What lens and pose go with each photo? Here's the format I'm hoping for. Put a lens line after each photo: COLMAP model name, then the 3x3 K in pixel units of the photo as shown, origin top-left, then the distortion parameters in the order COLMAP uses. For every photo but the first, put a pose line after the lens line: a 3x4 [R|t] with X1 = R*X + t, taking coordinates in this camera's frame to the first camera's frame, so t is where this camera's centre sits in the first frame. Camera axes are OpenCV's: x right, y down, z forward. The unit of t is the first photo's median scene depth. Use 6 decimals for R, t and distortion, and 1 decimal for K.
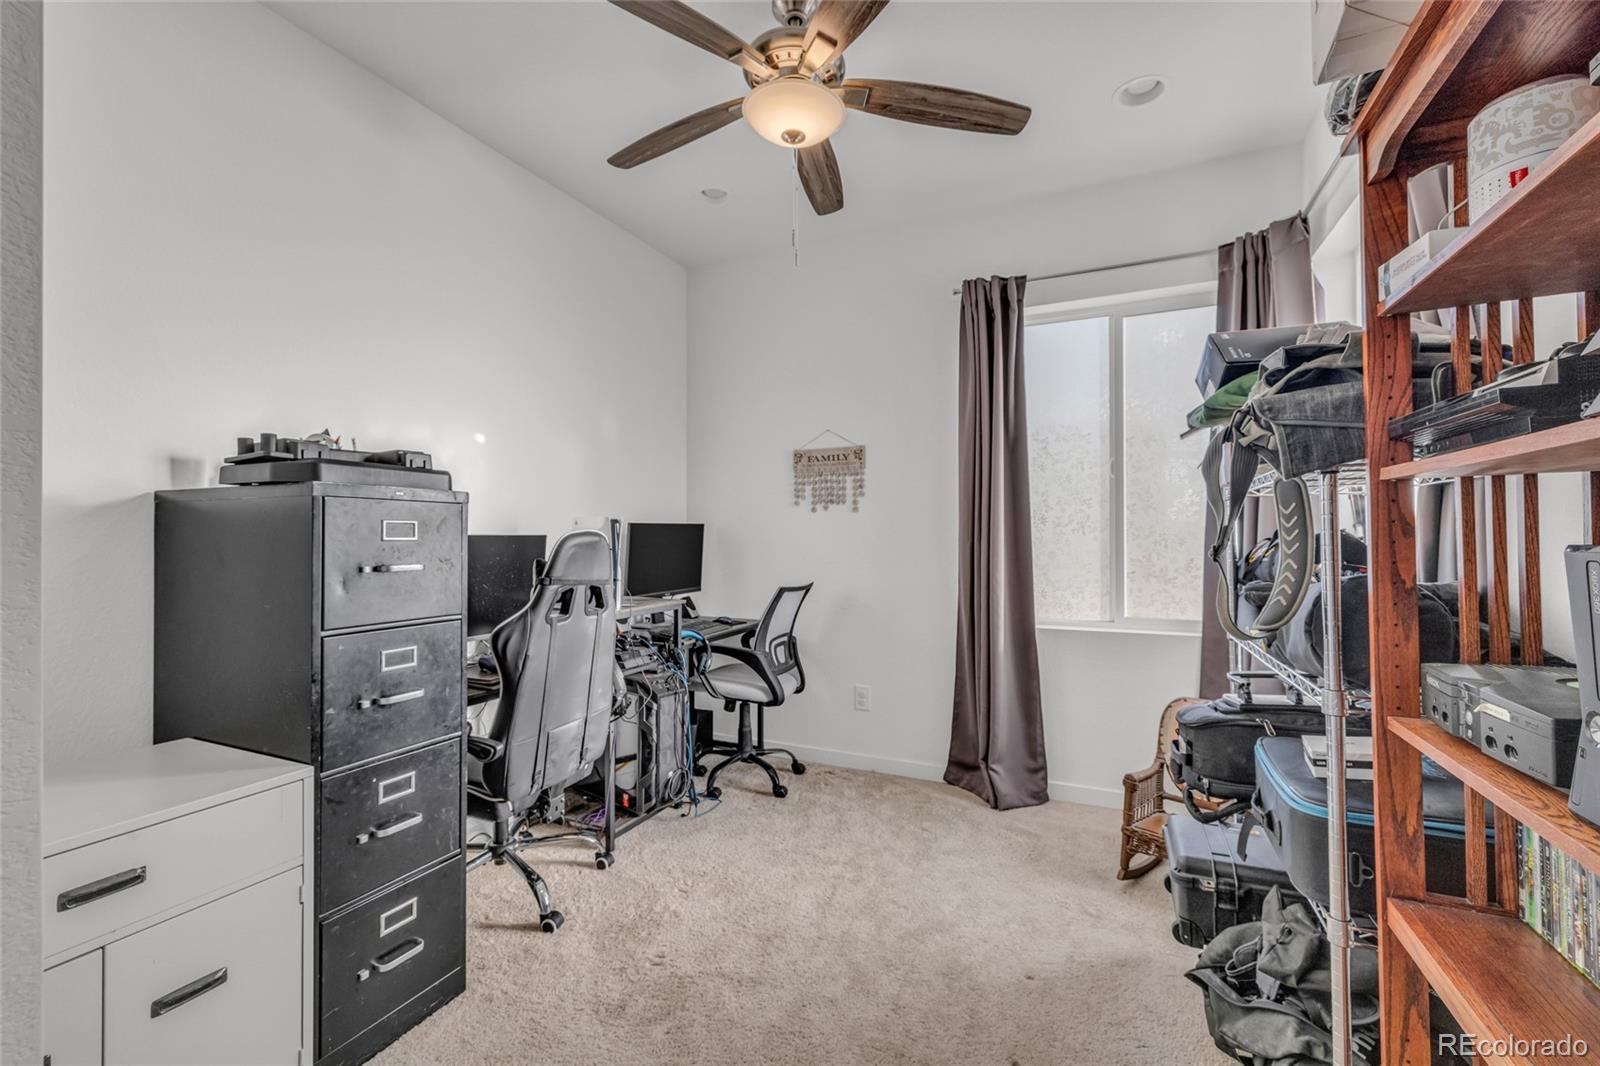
lens RADIAL K [[668.5, 0, 802.6], [0, 668.5, 530.4], [0, 0, 1]] dist [0.000800, 0.000703]
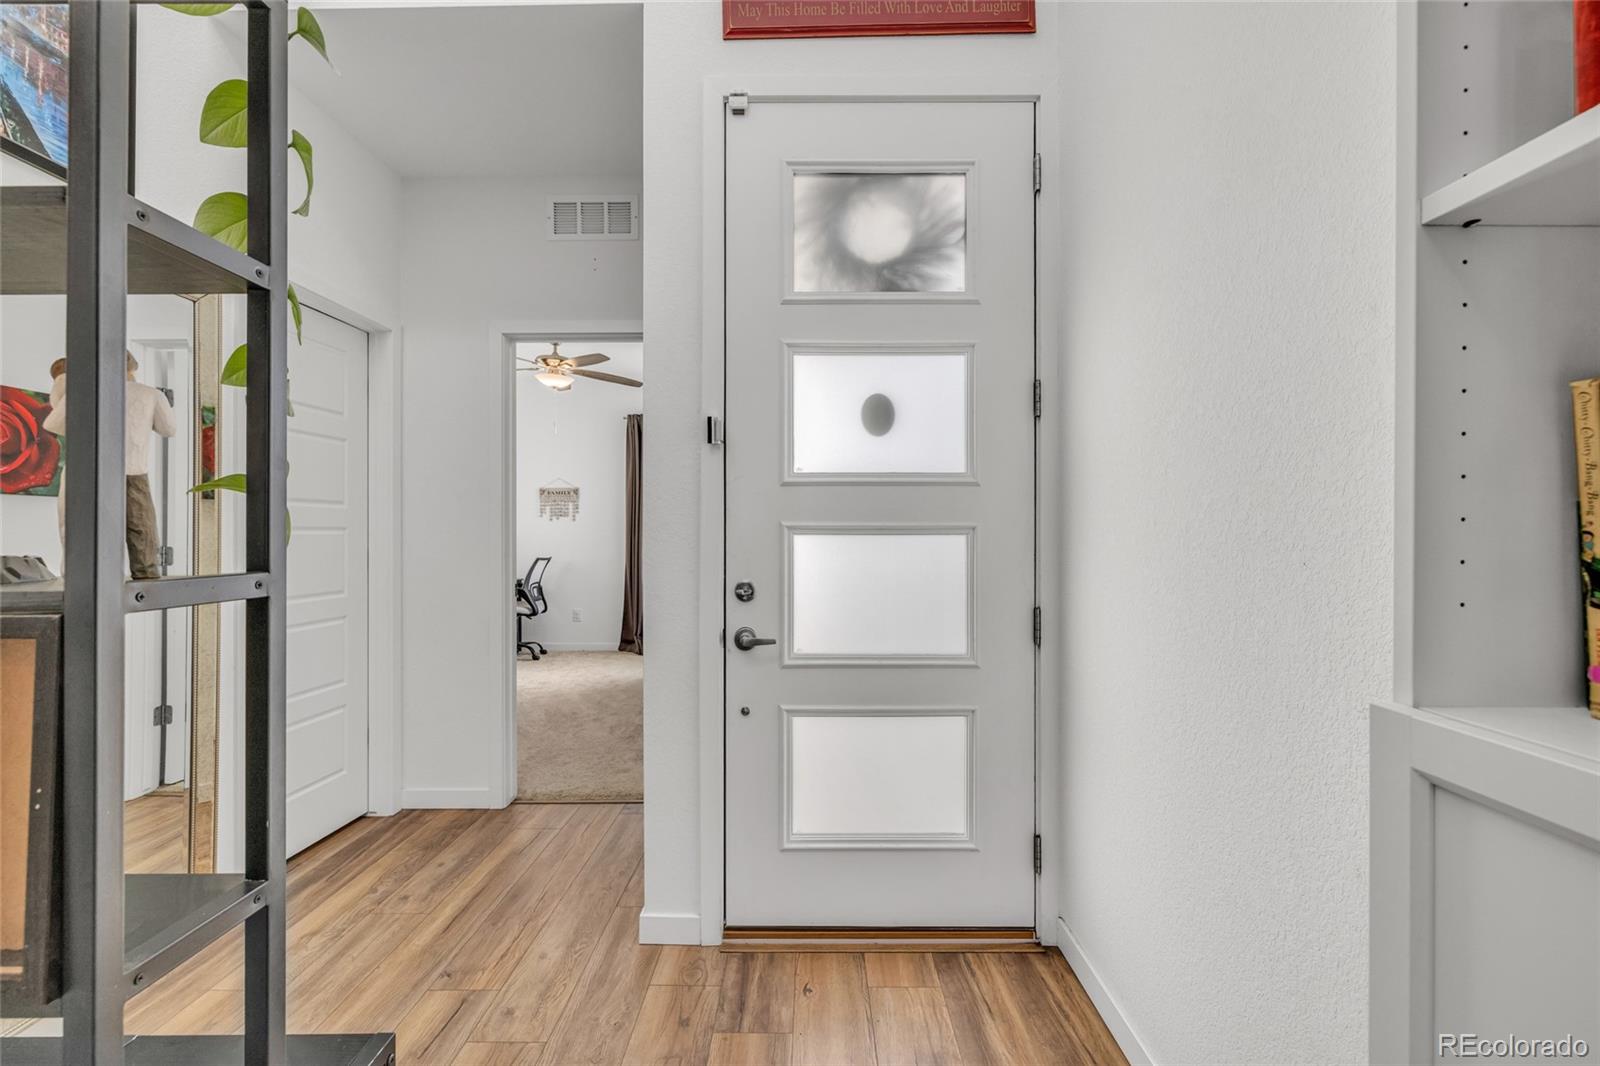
lens RADIAL K [[668.5, 0, 802.6], [0, 668.5, 530.4], [0, 0, 1]] dist [0.000800, 0.000703]
pose [[0.908764, -0.000099, 0.417311, -0.137875], [-0.001559, 0.999992, 0.003633, -0.008285], [-0.417308, -0.003952, 0.908757, -1.128965]]
